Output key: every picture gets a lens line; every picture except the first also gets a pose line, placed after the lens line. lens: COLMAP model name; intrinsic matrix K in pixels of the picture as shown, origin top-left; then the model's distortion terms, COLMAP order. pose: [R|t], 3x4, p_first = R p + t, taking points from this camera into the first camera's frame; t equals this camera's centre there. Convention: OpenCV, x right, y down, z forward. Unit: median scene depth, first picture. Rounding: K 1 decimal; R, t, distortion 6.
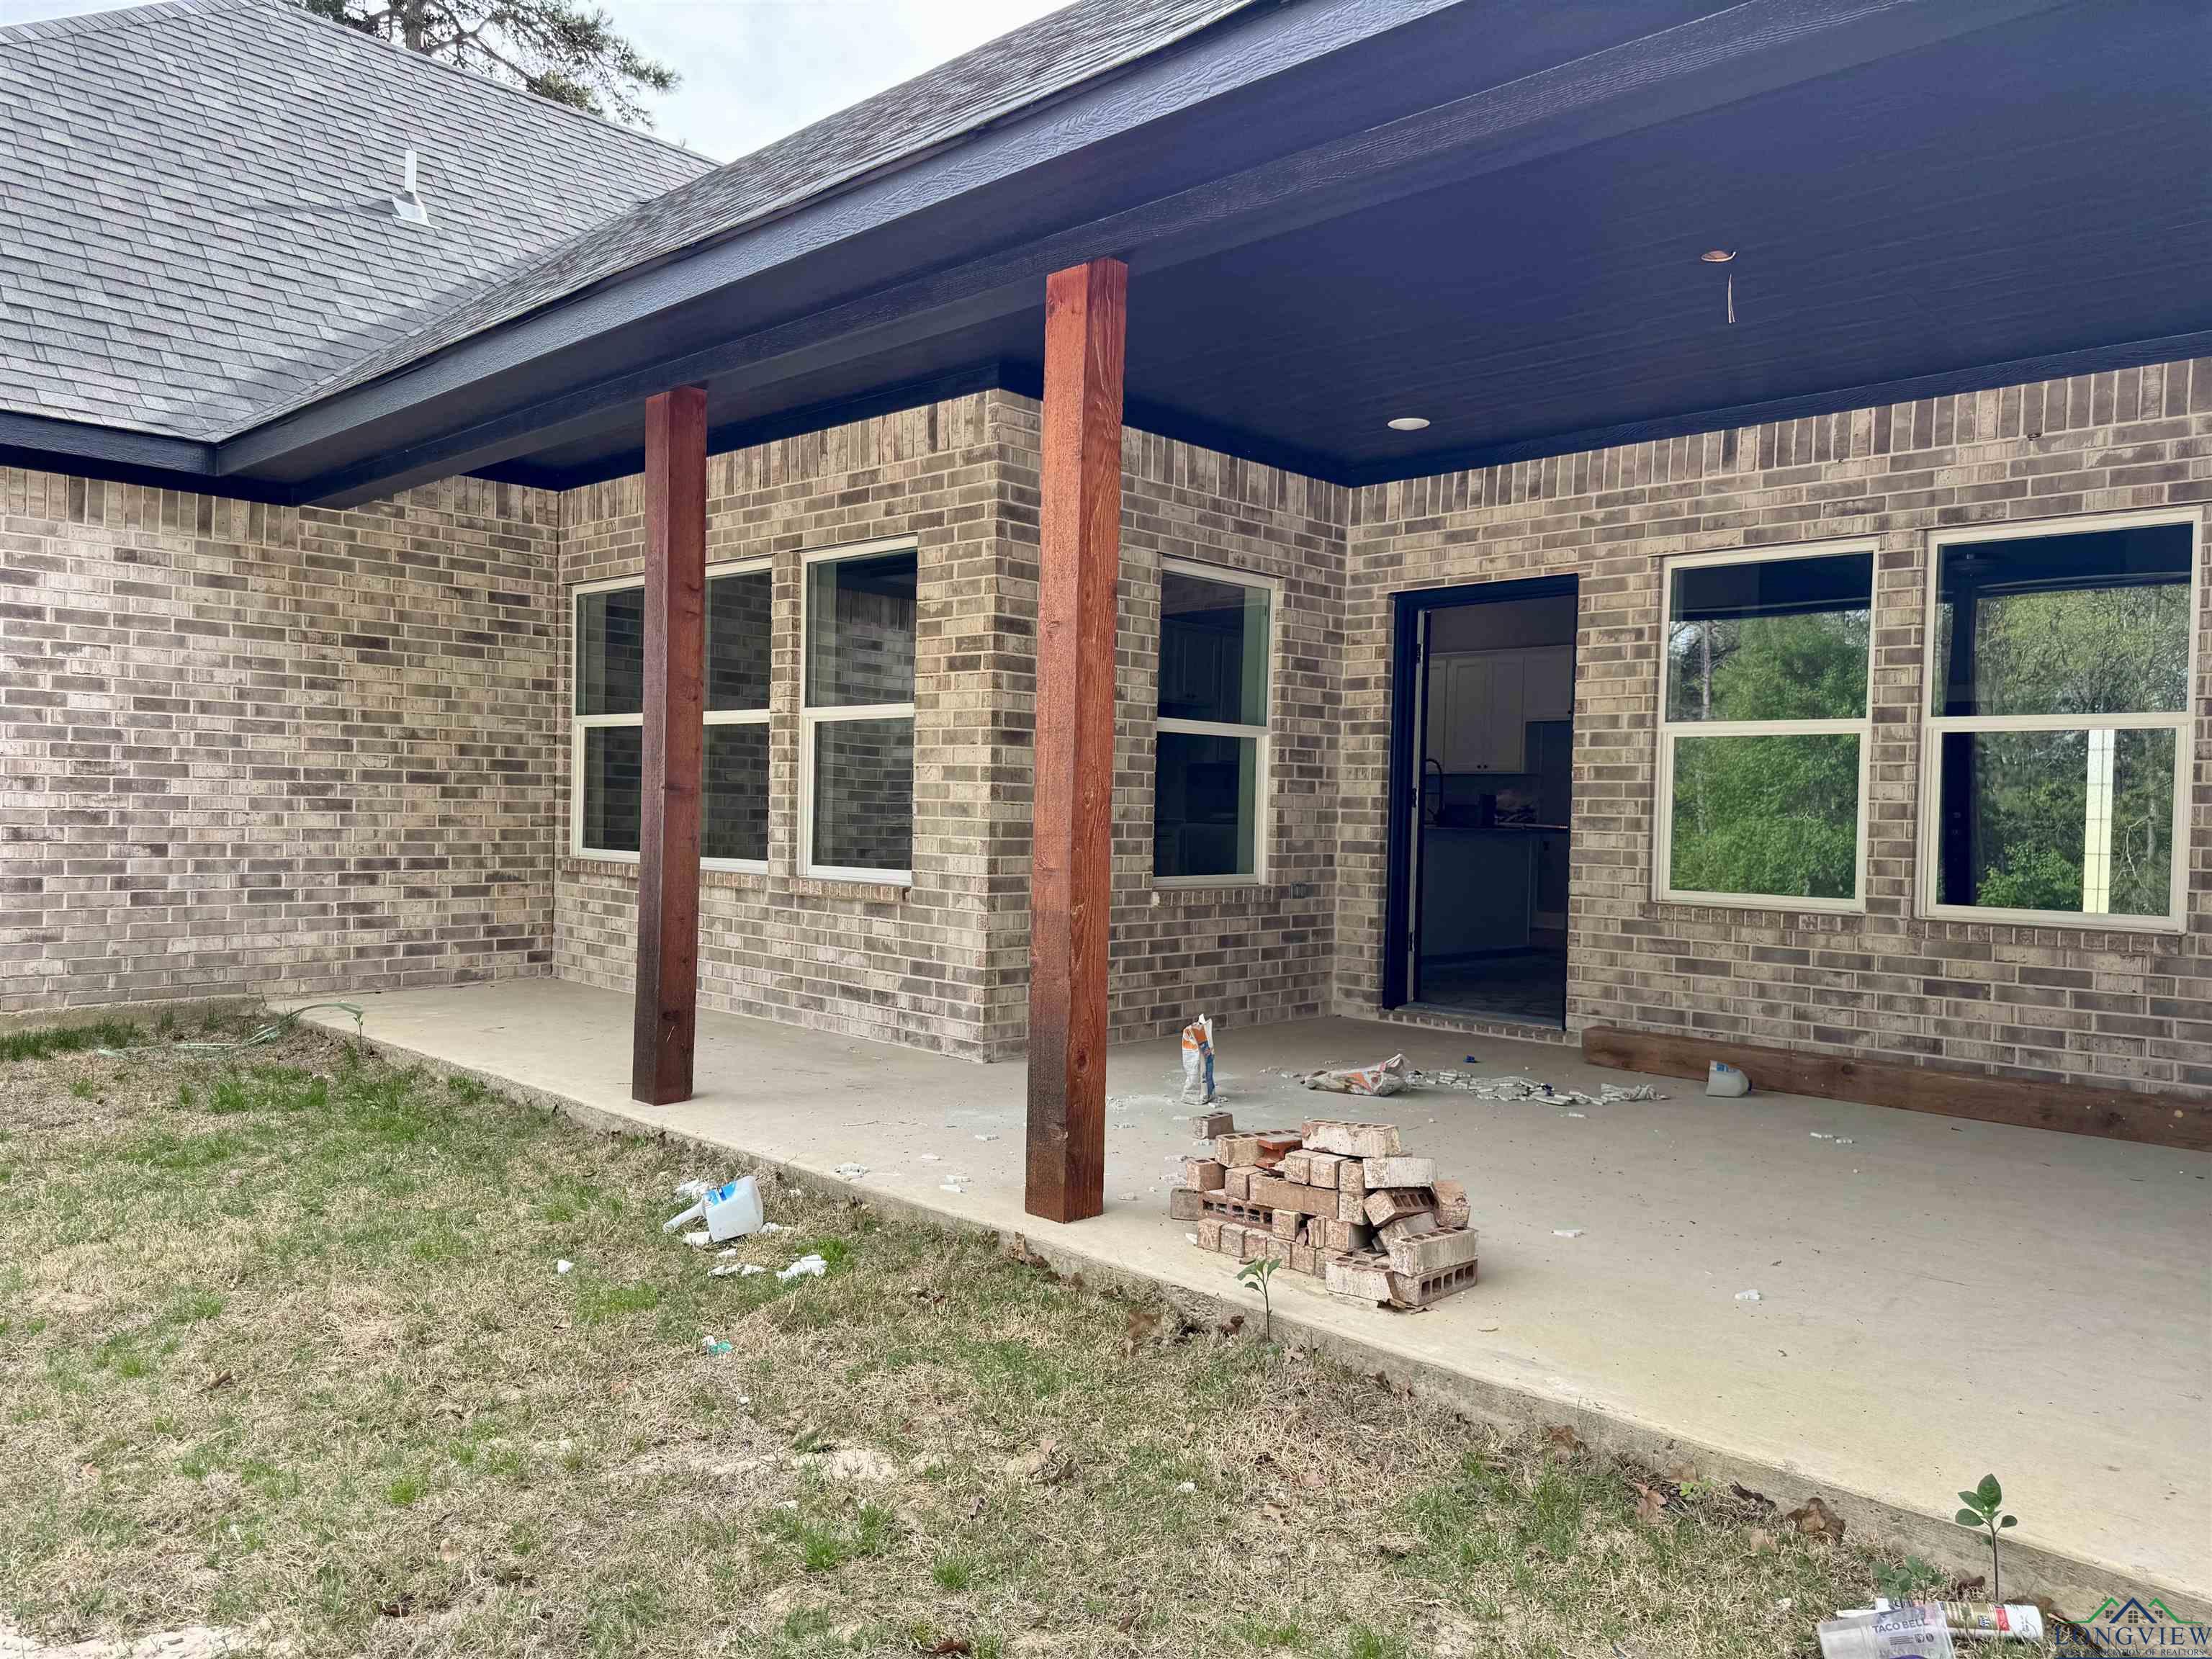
lens RADIAL K [[1544.1, 0, 1106.0], [0, 1544.1, 829.5], [0, 0, 1]] dist [0.124244, -0.199163]
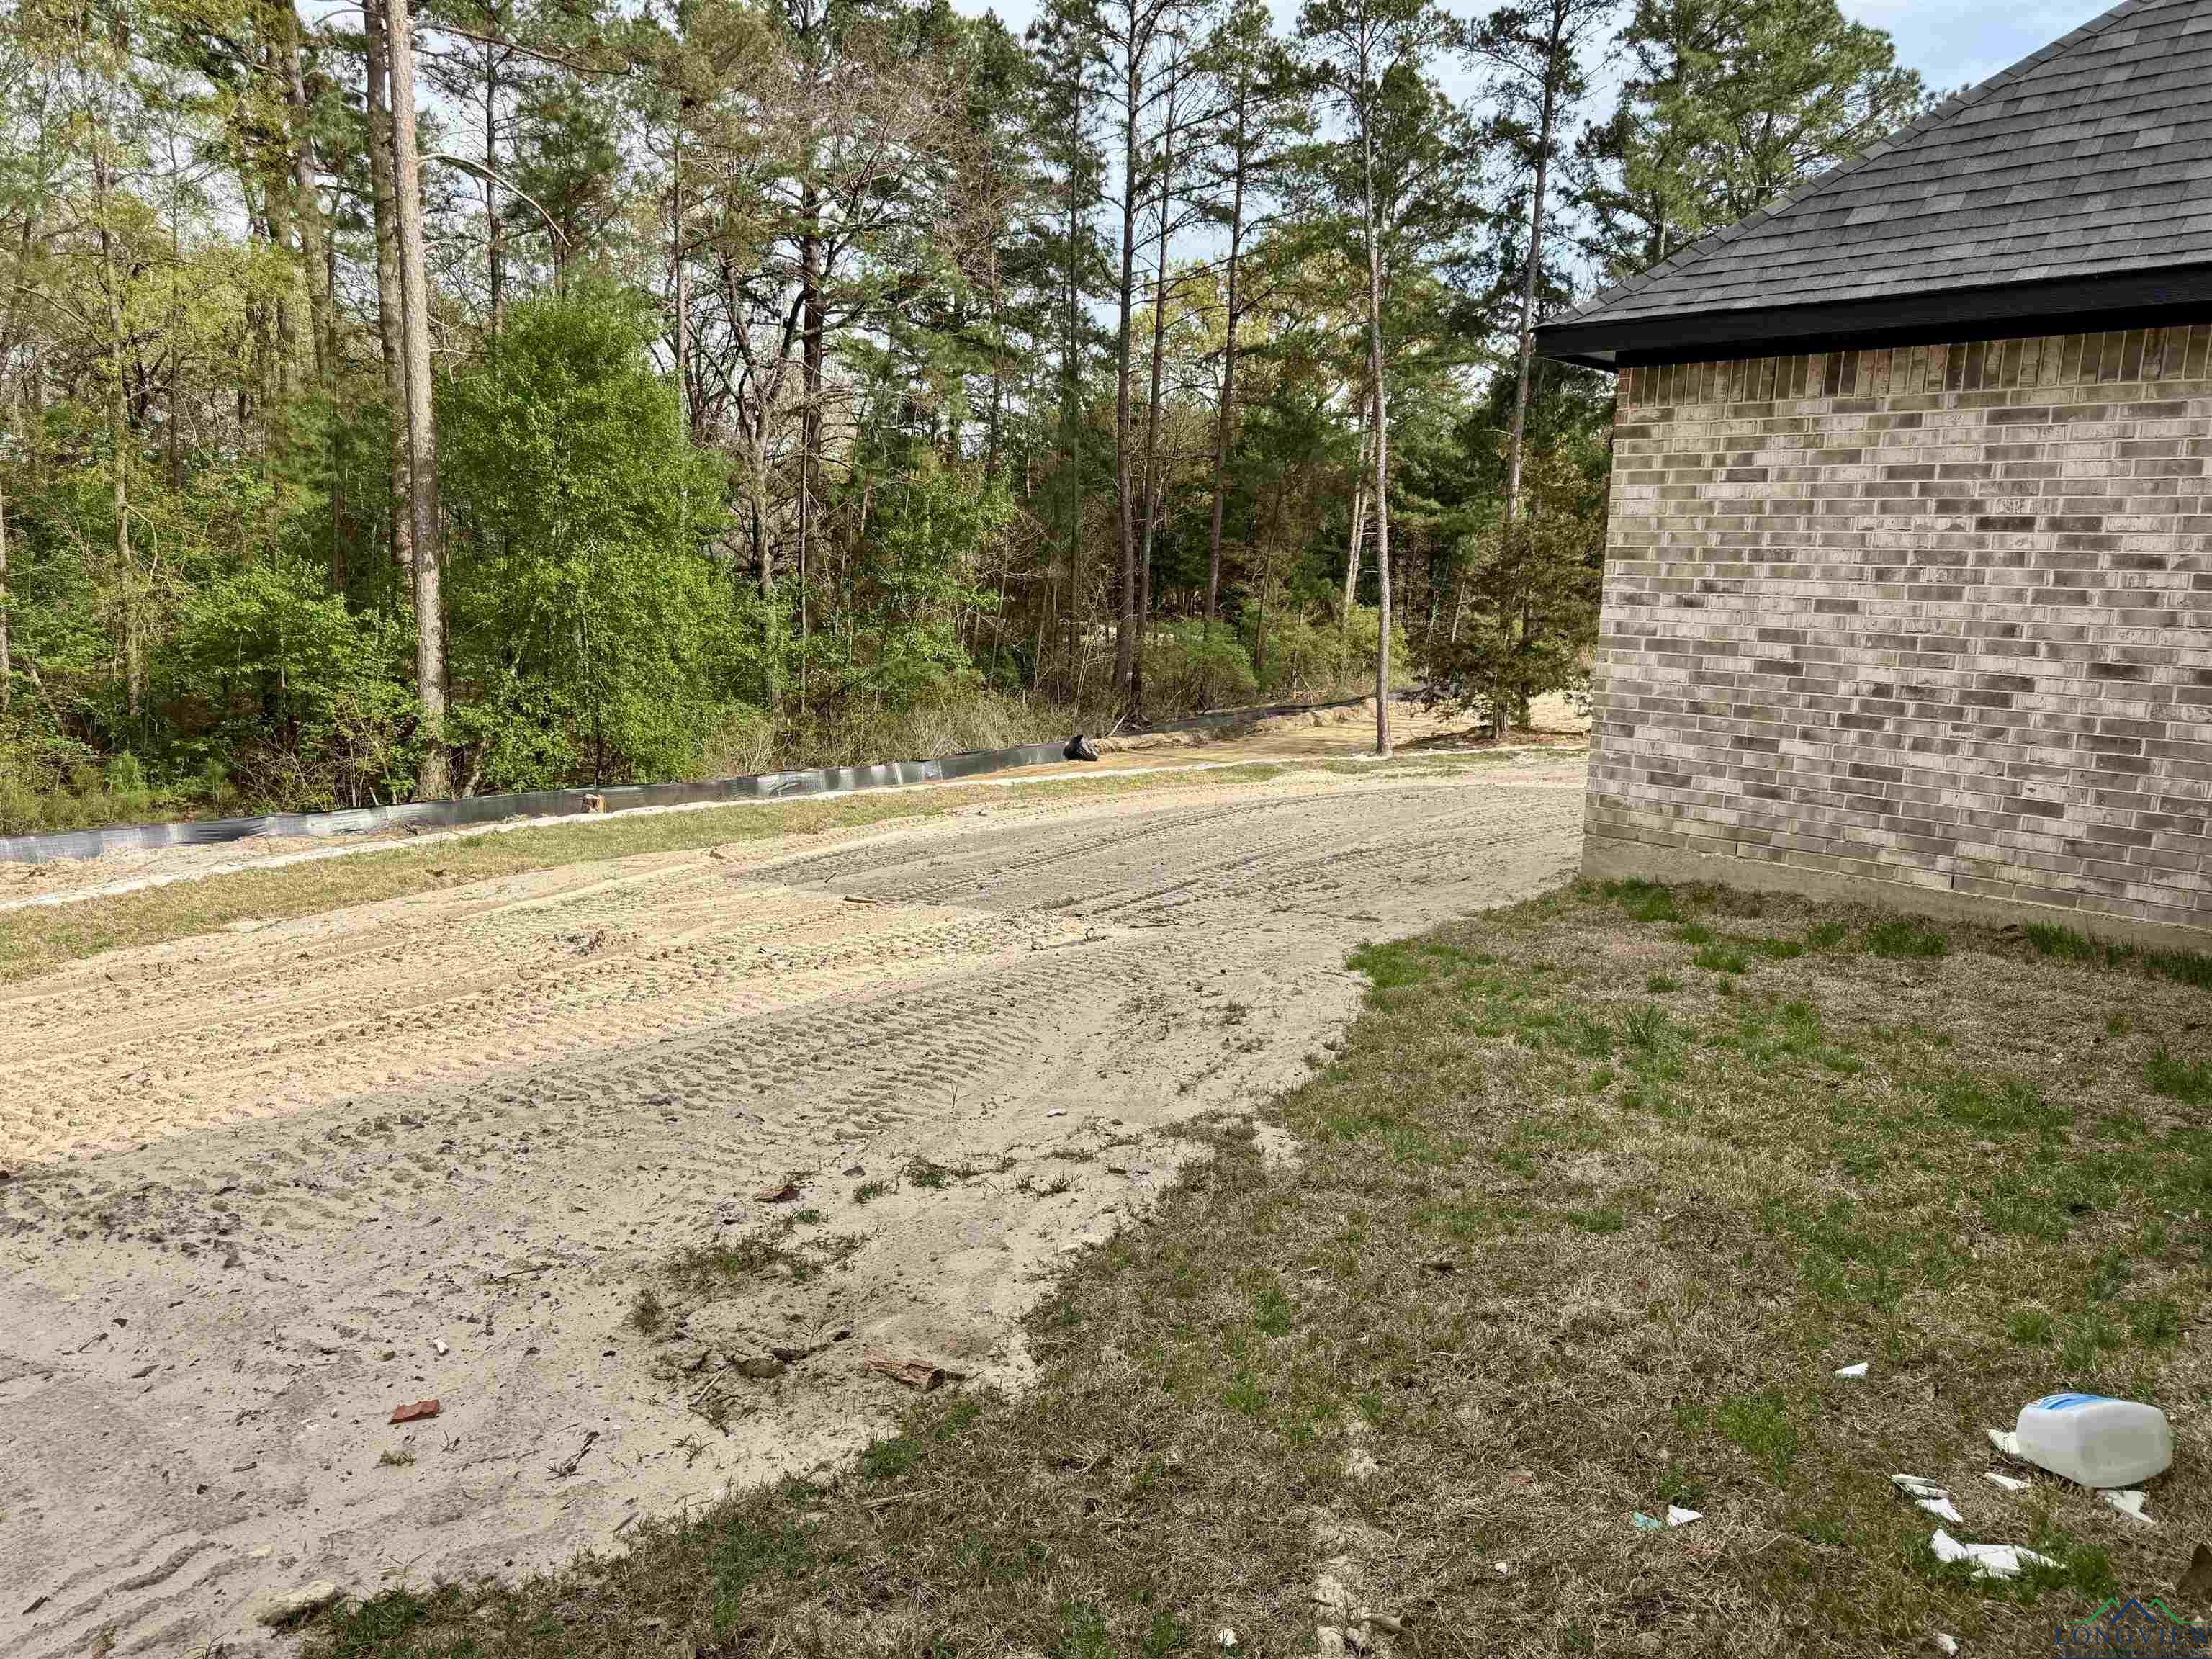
lens RADIAL K [[1573.6, 0, 1109.6], [0, 1573.6, 823.9], [0, 0, 1]] dist [0.011187, -0.012779]
pose [[-0.042127, 0.119136, -0.991984, 0.233910], [-0.062135, 0.990631, 0.121613, -0.023826], [0.997178, 0.066760, -0.034329, 0.439791]]
